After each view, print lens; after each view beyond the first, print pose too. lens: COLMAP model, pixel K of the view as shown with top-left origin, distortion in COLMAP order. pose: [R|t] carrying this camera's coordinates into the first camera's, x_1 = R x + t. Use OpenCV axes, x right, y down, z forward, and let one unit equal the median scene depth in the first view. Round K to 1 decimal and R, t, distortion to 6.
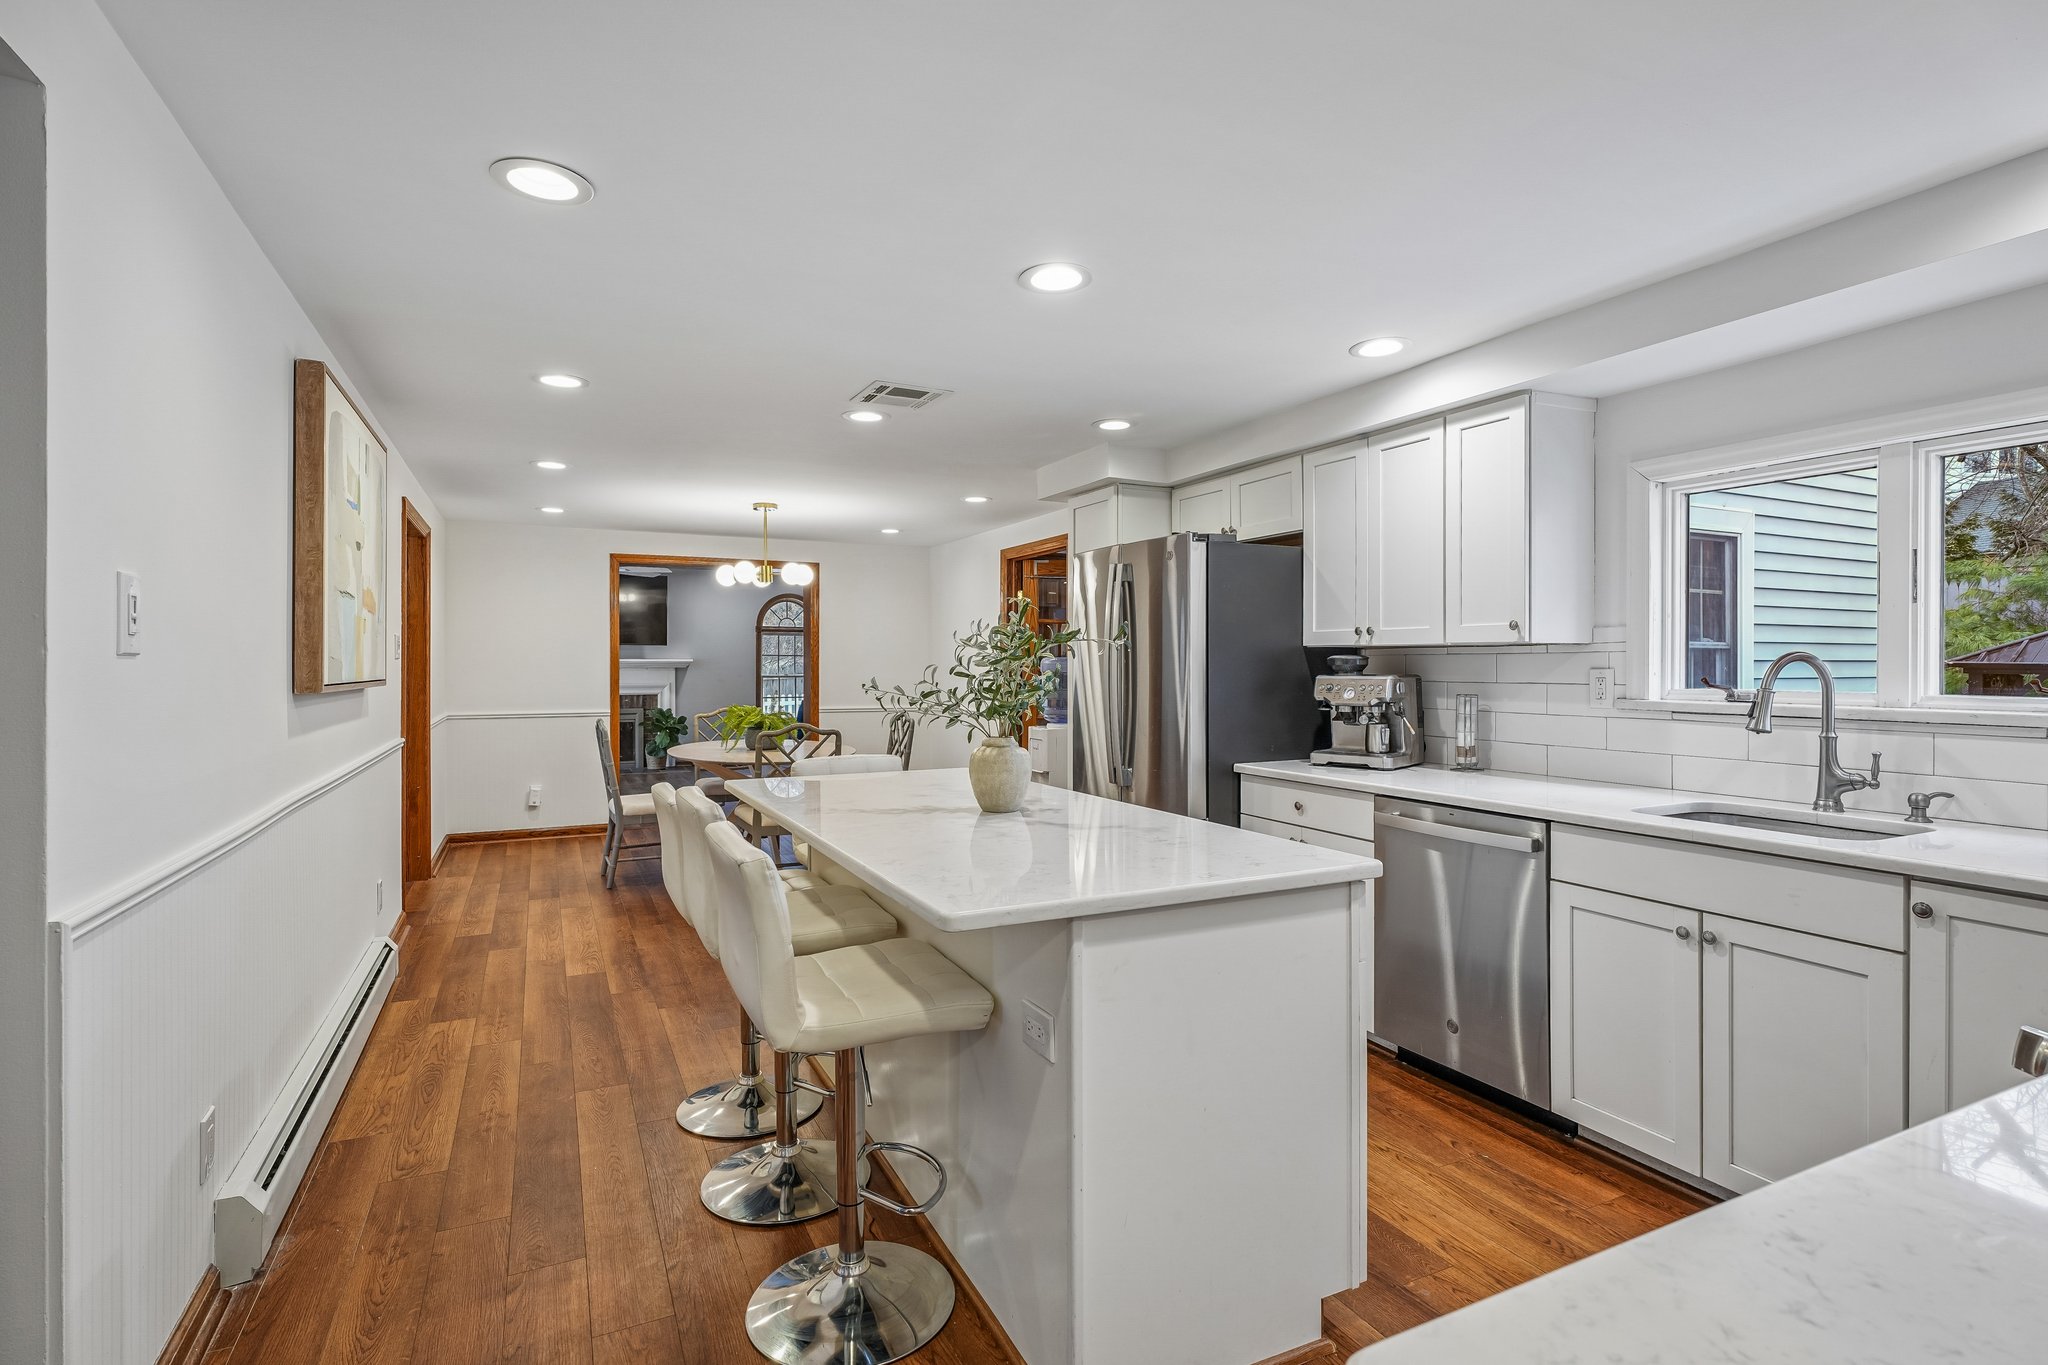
lens RADIAL K [[956.1, 0, 1021.8], [0, 956.1, 674.6], [0, 0, 1]] dist [-0.003919, -0.000302]
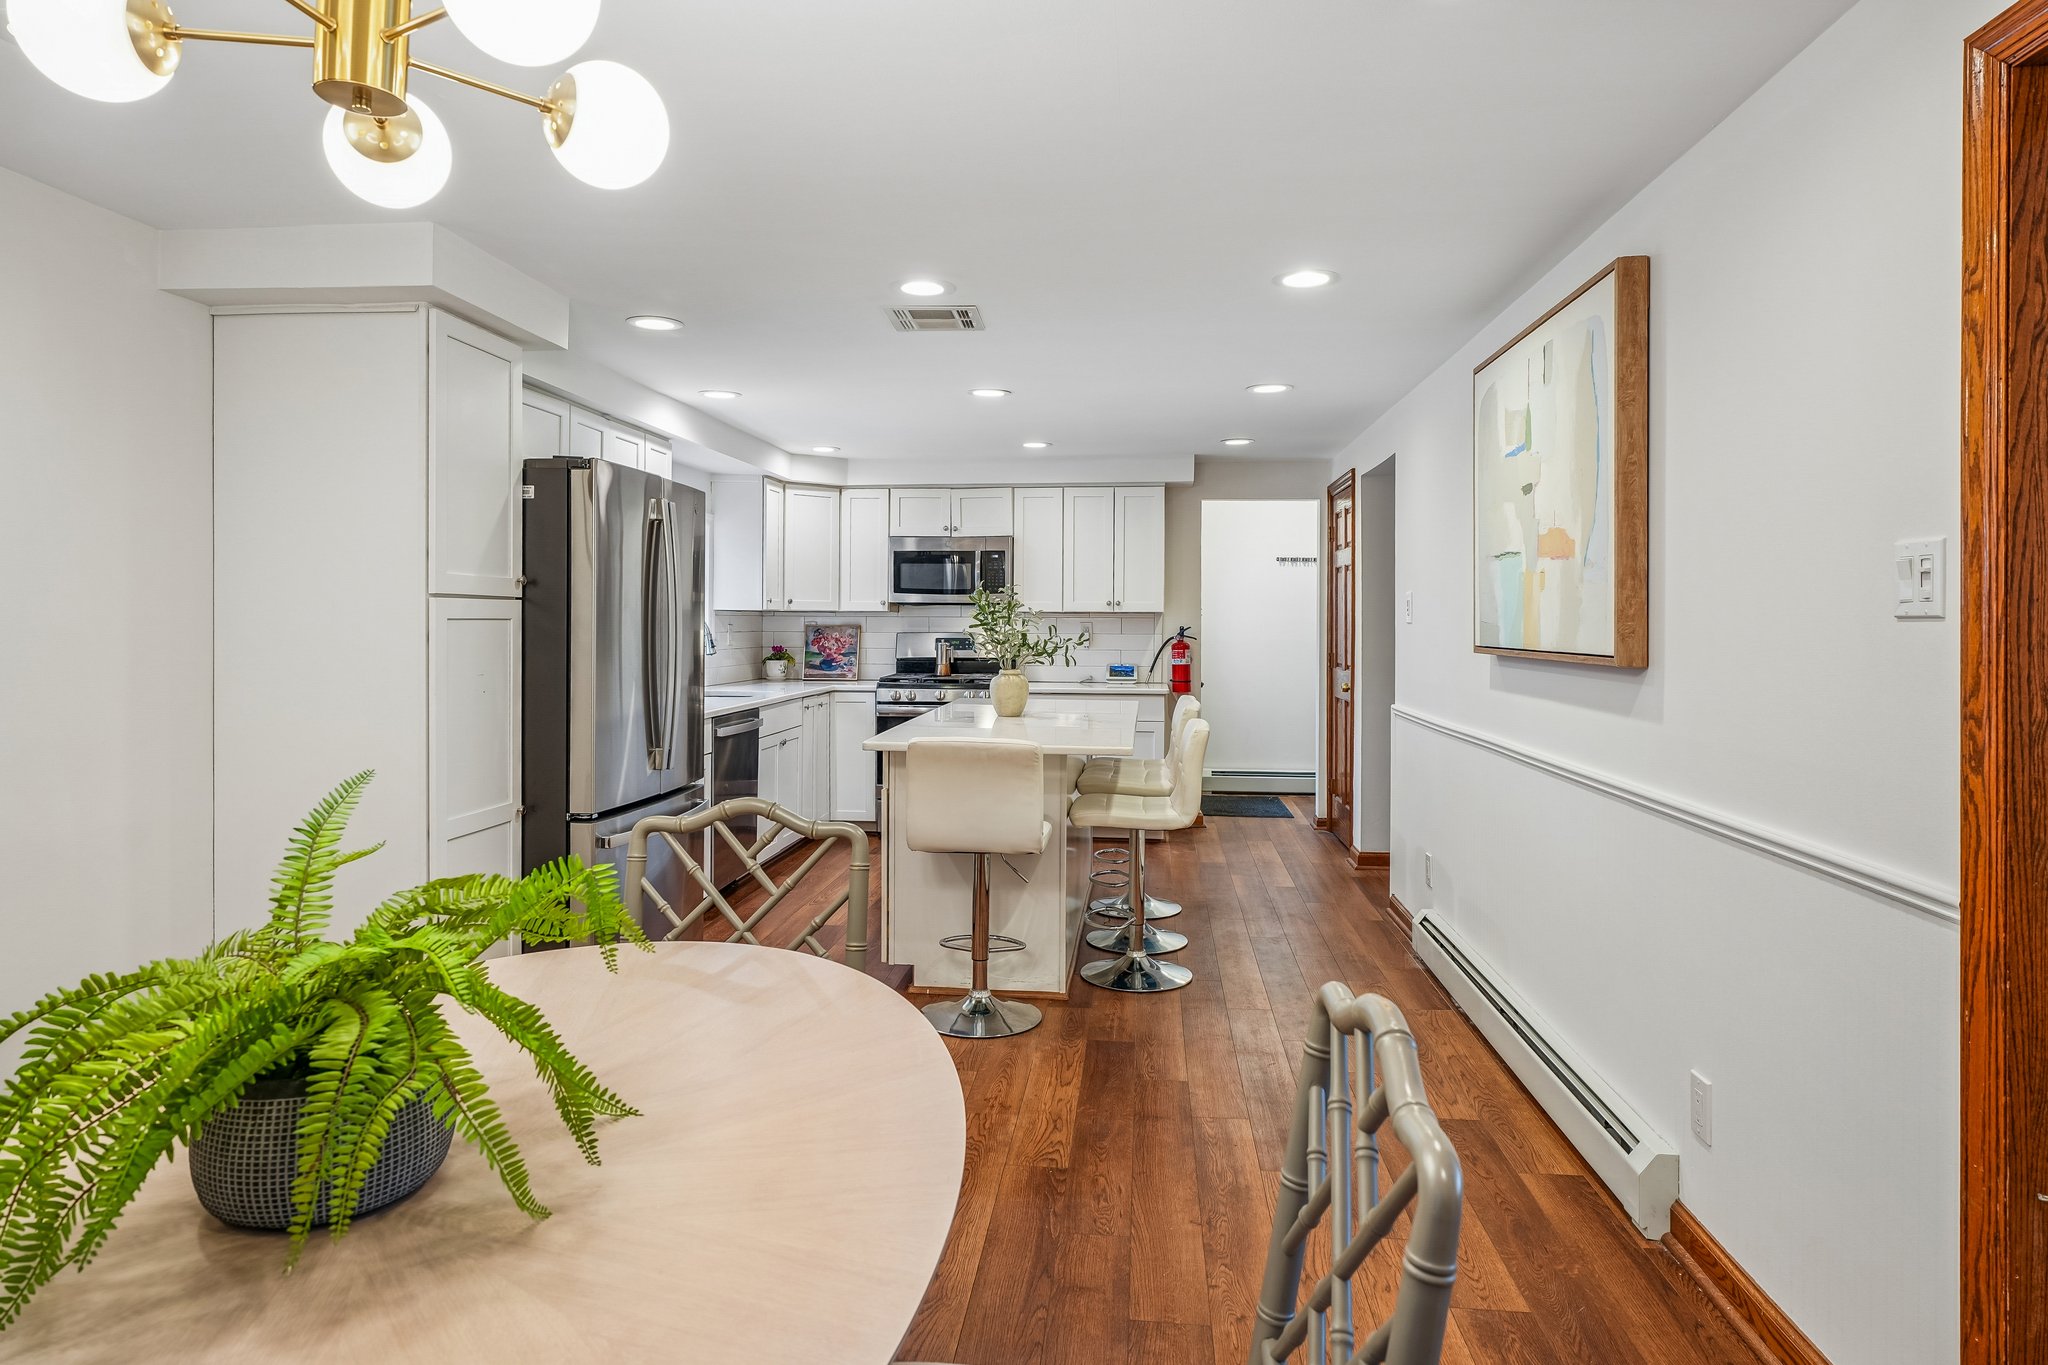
lens RADIAL K [[1192.7, 0, 1025.2], [0, 1192.7, 620.4], [0, 0, 1]] dist [0.000887, 0.000118]
pose [[-0.841922, -0.003594, 0.539588, -0.775651], [-0.002245, 0.999992, 0.003159, -0.019008], [-0.539595, 0.001448, -0.841924, 1.852351]]
